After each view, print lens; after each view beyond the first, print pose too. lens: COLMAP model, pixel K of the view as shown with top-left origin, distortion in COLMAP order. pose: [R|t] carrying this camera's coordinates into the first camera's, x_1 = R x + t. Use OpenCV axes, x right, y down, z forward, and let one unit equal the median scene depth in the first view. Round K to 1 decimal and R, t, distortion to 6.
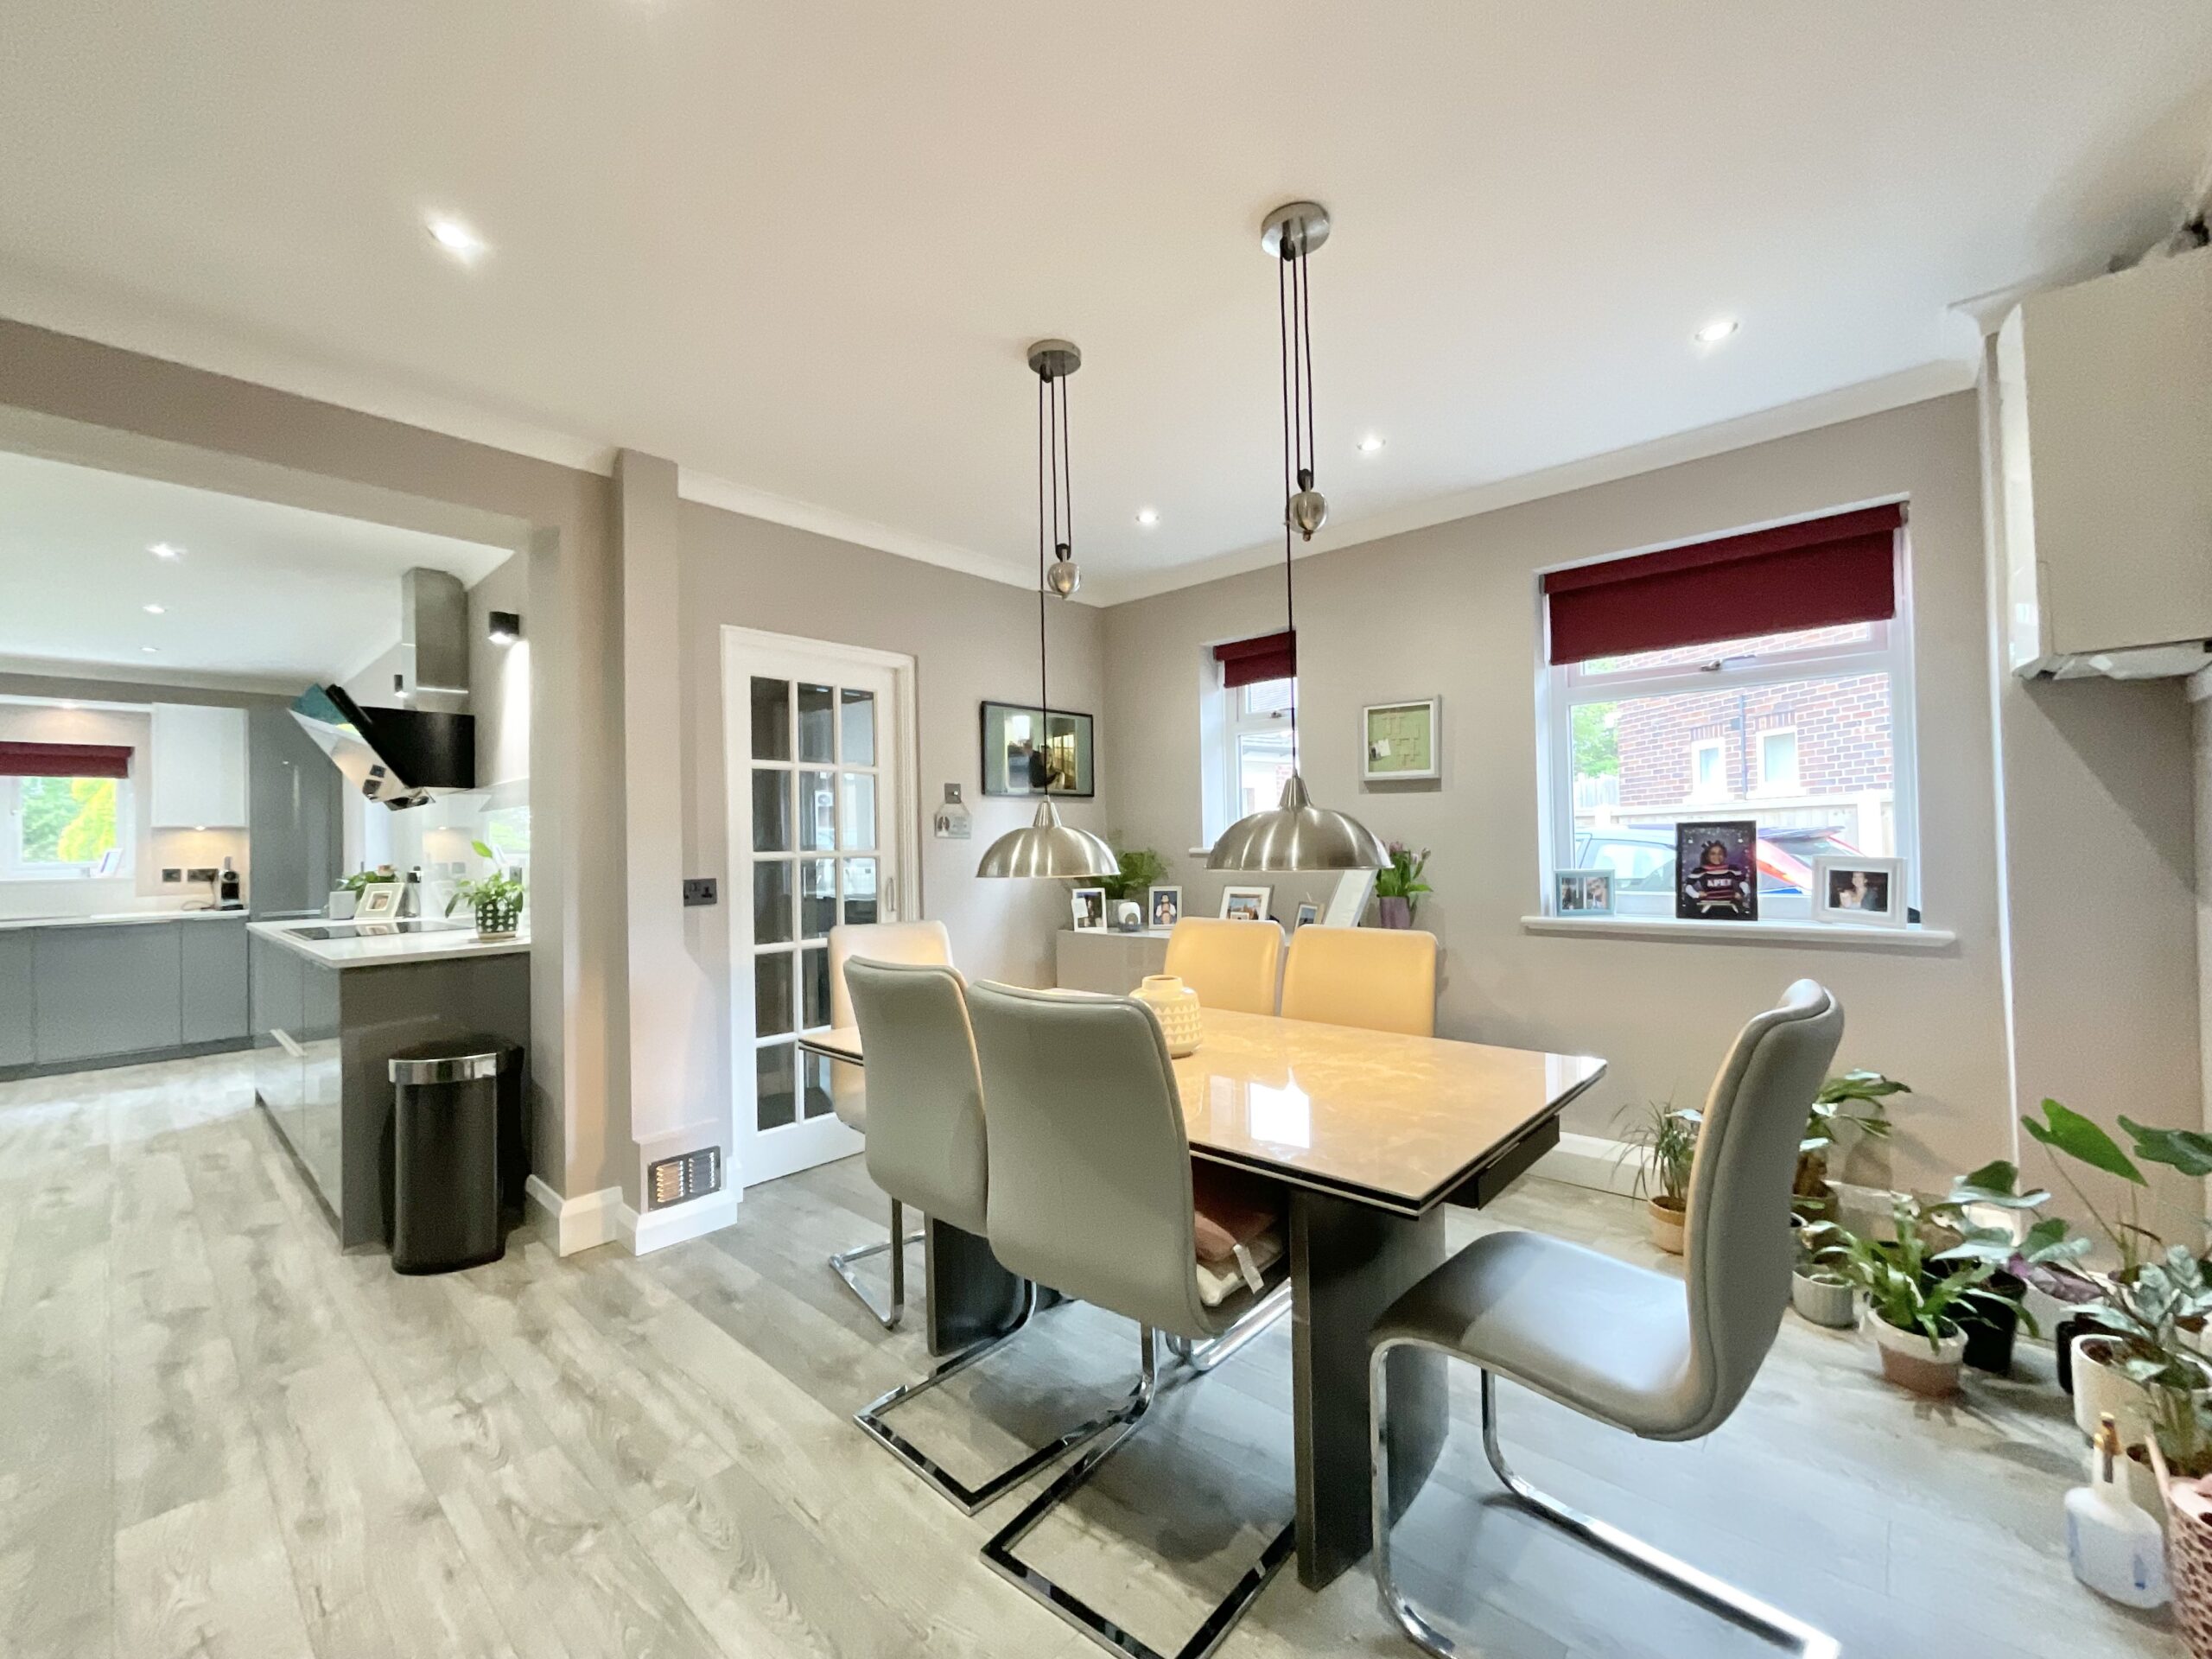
lens RADIAL K [[896.6, 0, 1116.8], [0, 896.6, 844.3], [0, 0, 1]] dist [-0.002665, 0.002103]
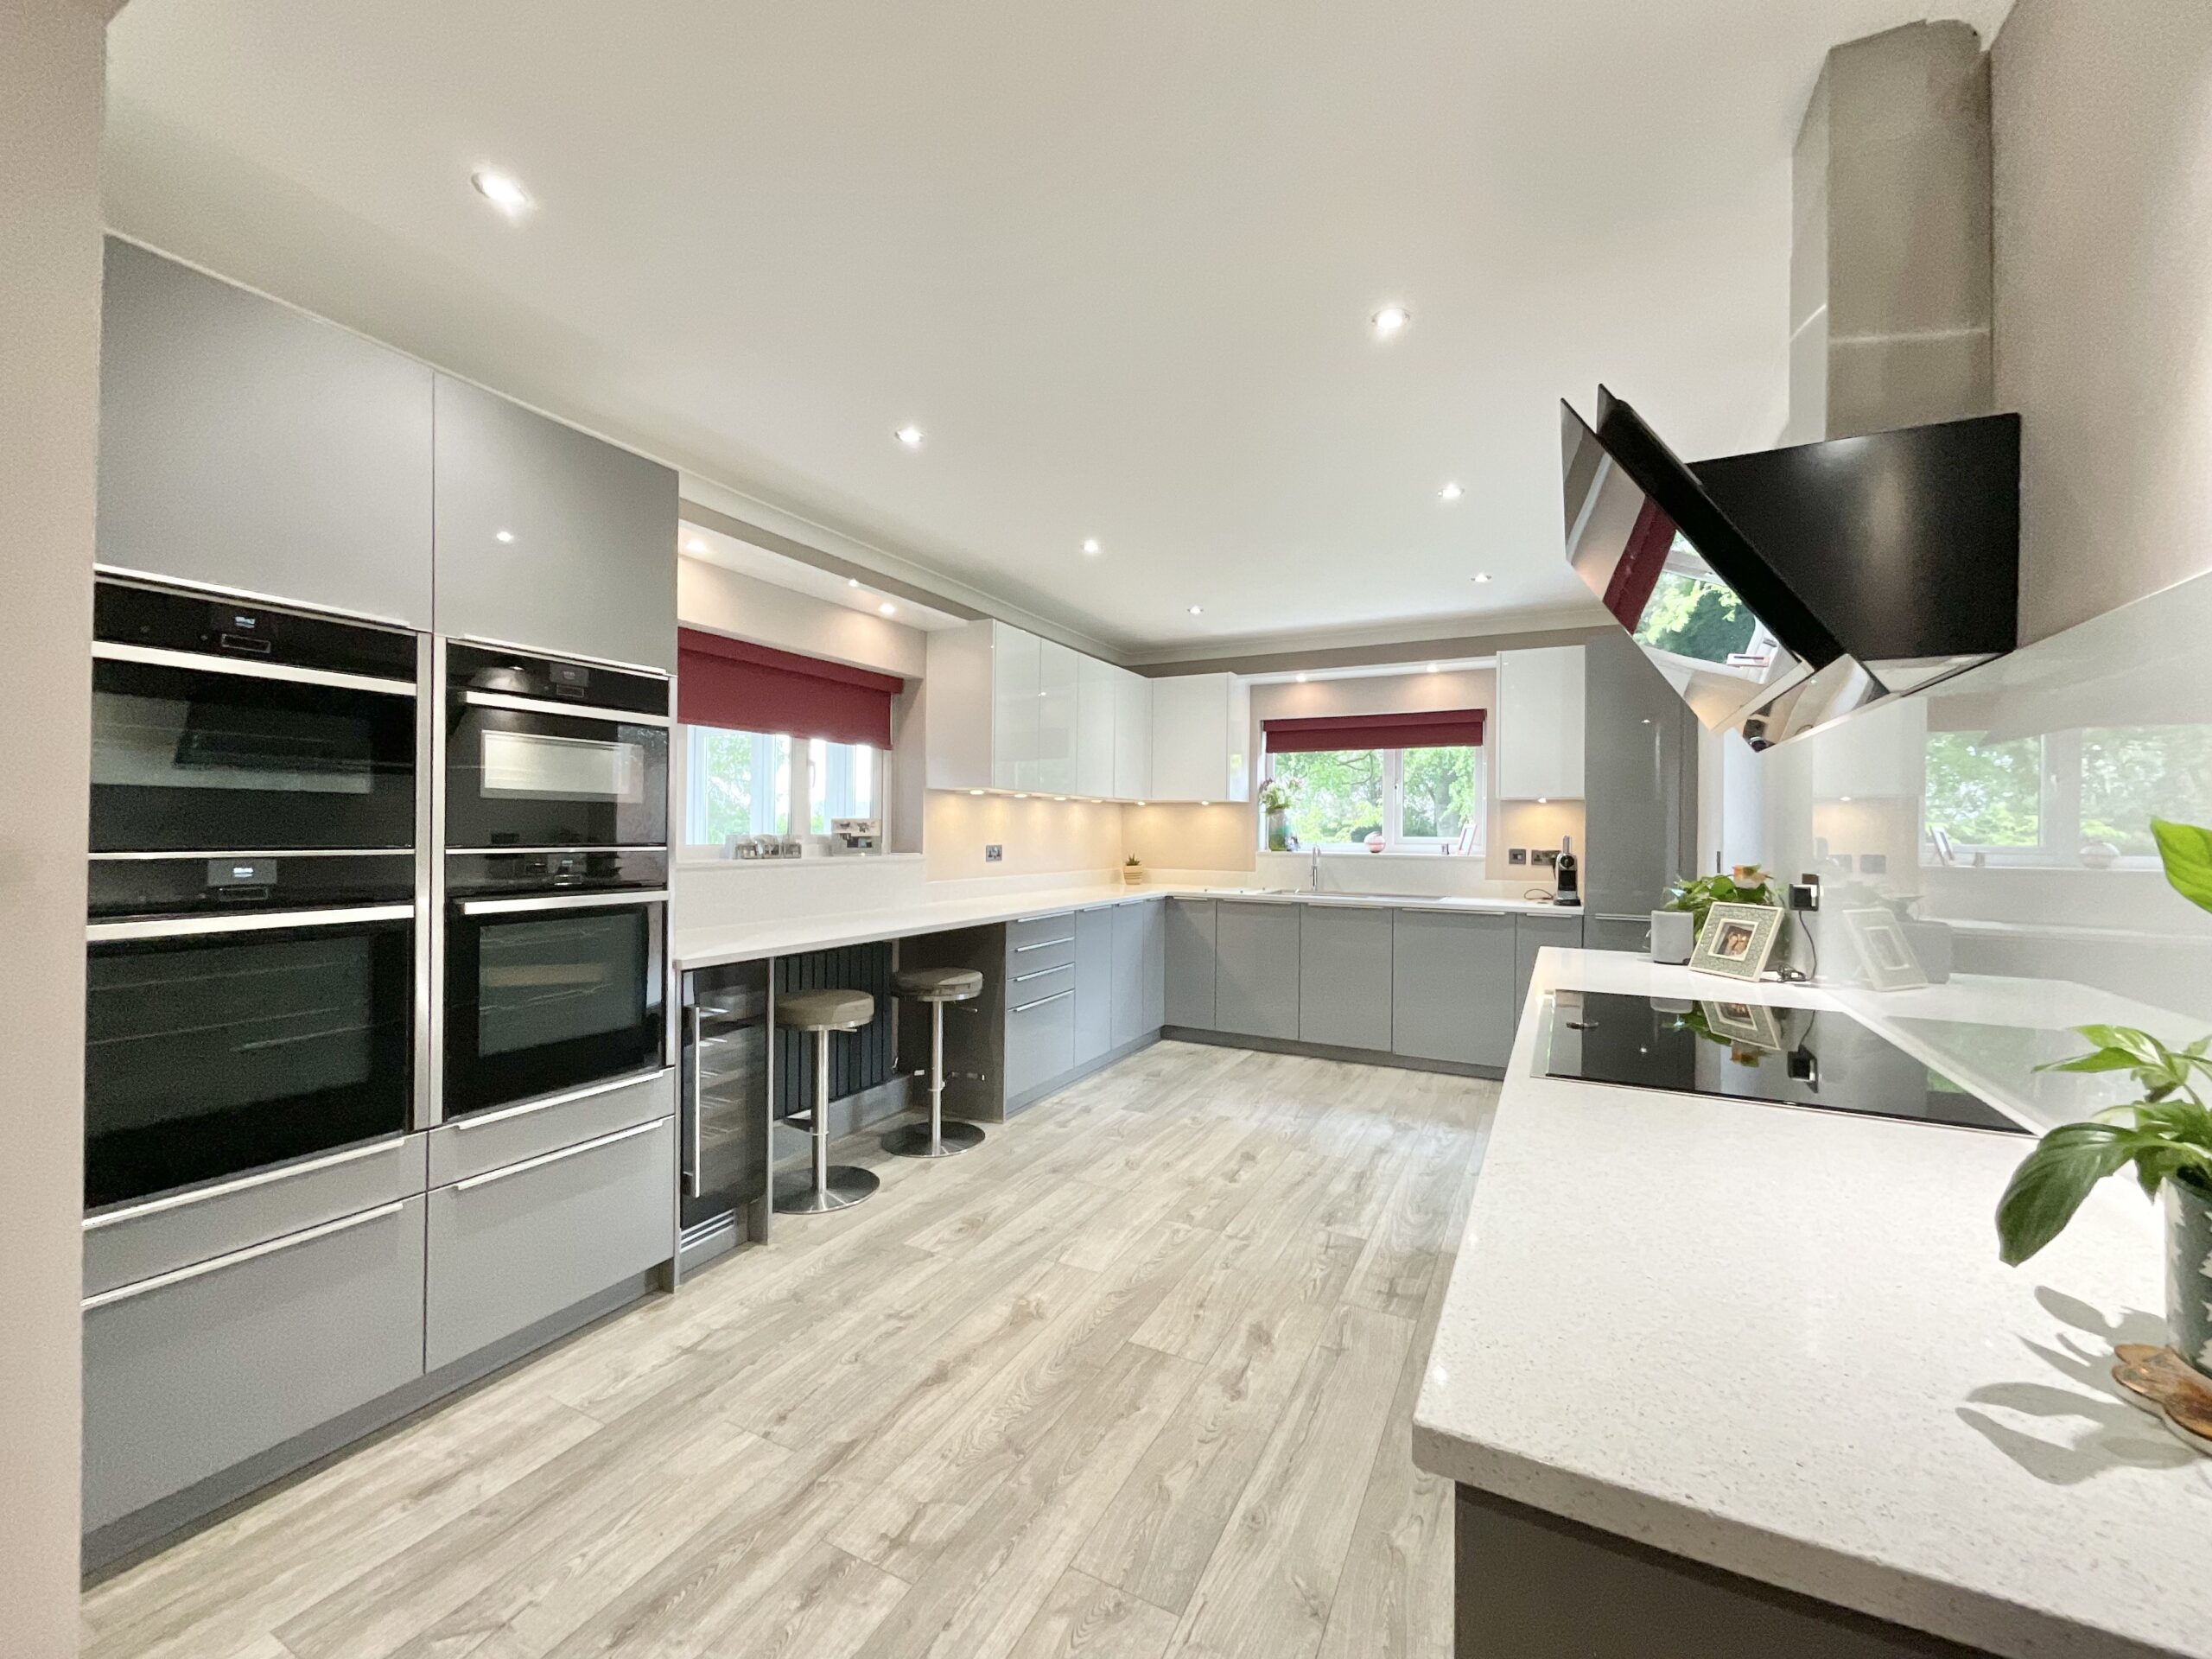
lens RADIAL K [[896.6, 0, 1107.7], [0, 896.6, 812.0], [0, 0, 1]] dist [-0.002665, 0.002103]
pose [[0.249950, 0.010354, -0.968203, -0.328111], [-0.022976, 0.999725, 0.004760, -0.002403], [0.967986, 0.021056, 0.250119, 0.411398]]
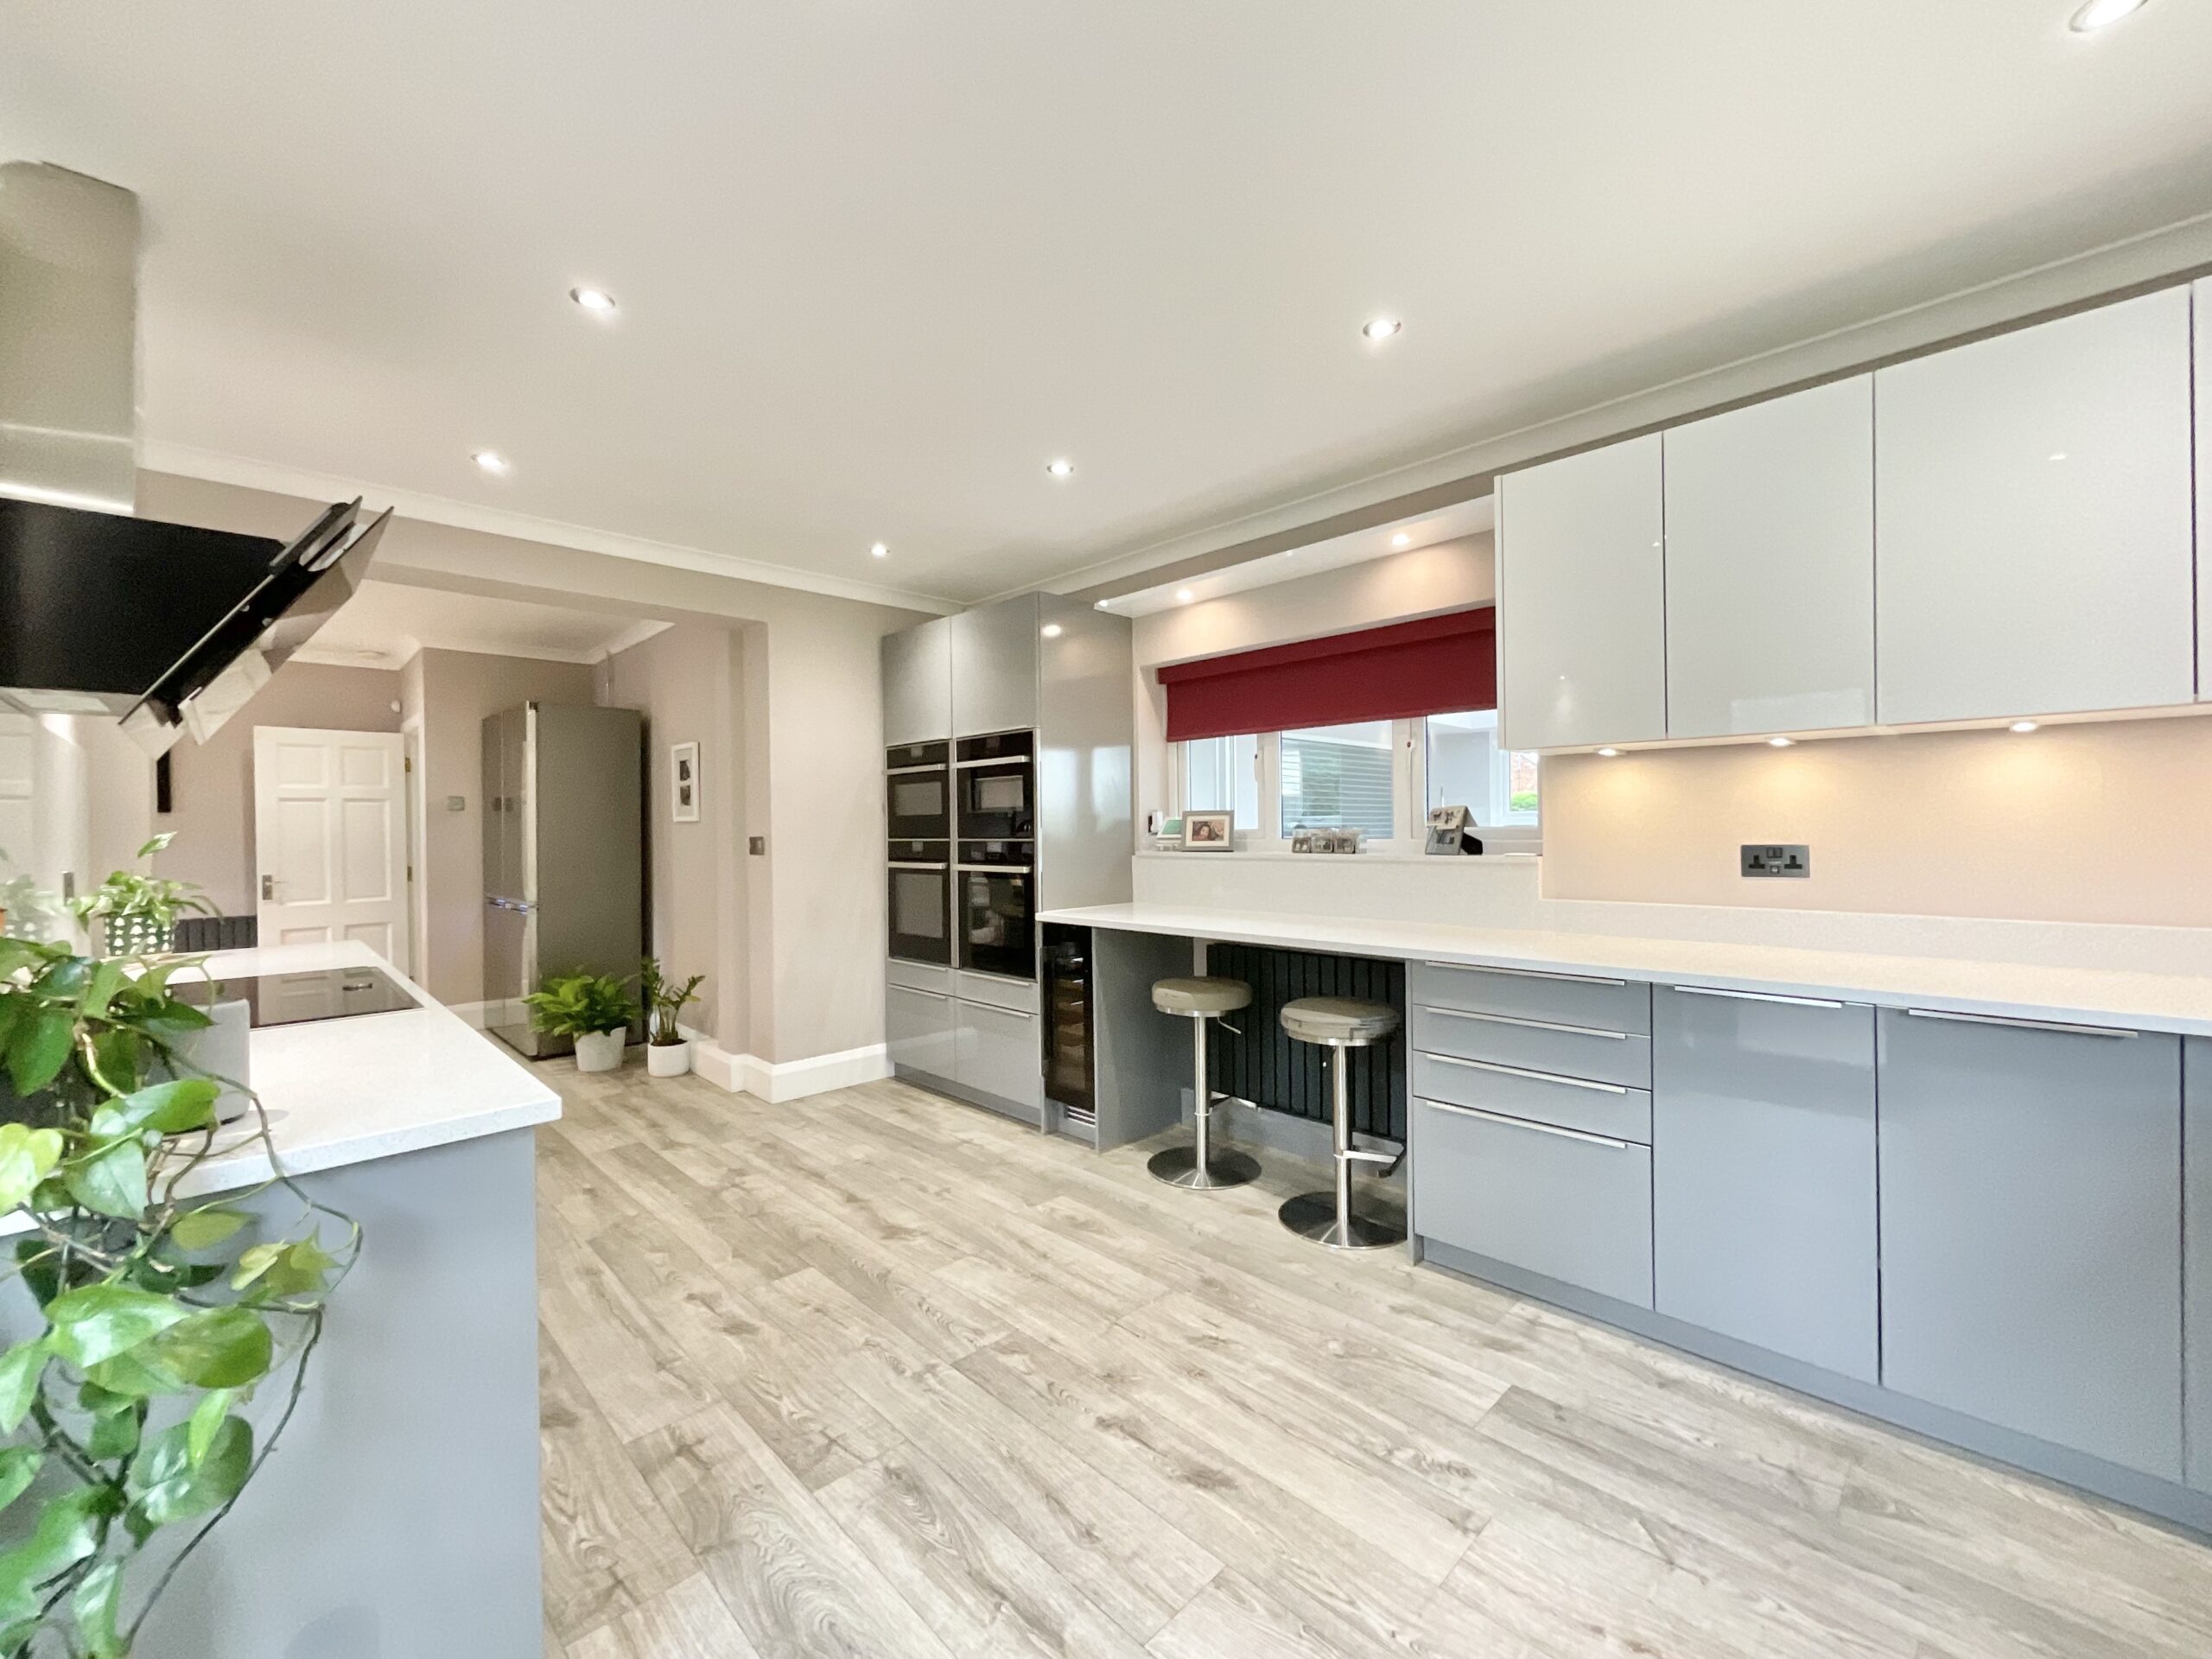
lens RADIAL K [[896.6, 0, 1095.7], [0, 896.6, 829.3], [0, 0, 1]] dist [-0.002665, 0.002103]
pose [[-0.996382, 0.042507, 0.073599, -0.864233], [0.043011, 0.999061, 0.005273, 0.012284], [-0.073306, 0.008419, -0.997274, 0.938770]]
